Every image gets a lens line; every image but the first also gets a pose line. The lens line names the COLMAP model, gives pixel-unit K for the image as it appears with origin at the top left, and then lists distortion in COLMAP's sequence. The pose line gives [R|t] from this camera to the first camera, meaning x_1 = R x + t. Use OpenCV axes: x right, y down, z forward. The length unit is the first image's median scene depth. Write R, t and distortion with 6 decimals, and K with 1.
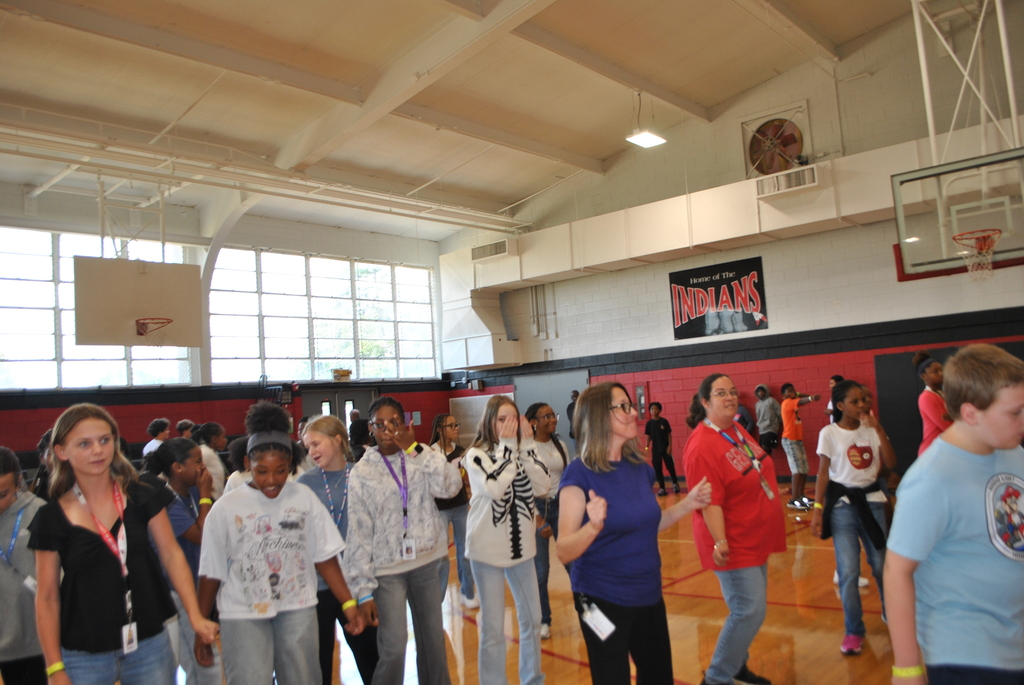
lens RADIAL K [[812.5, 0, 515.2], [0, 812.5, 357.4], [0, 0, 1]] dist [-0.093951, 0.012335]
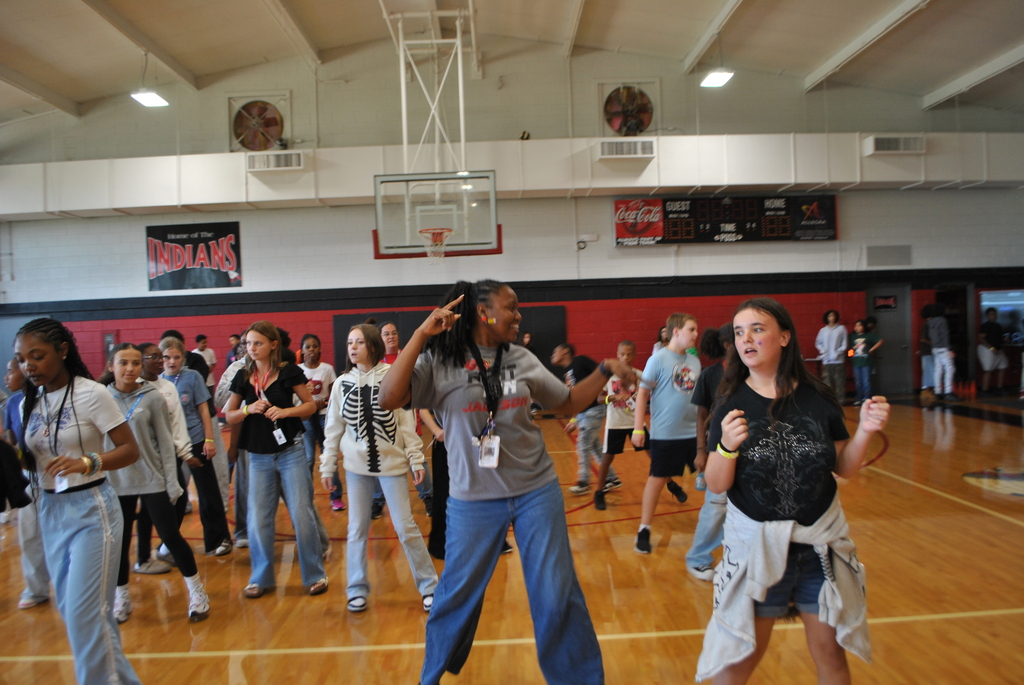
lens RADIAL K [[812.5, 0, 515.2], [0, 812.5, 357.4], [0, 0, 1]] dist [-0.093951, 0.012335]
pose [[0.743914, 0.019051, 0.668004, -0.152634], [-0.052999, 0.998127, 0.030555, 0.008569], [-0.666171, -0.058134, 0.743530, -0.095937]]
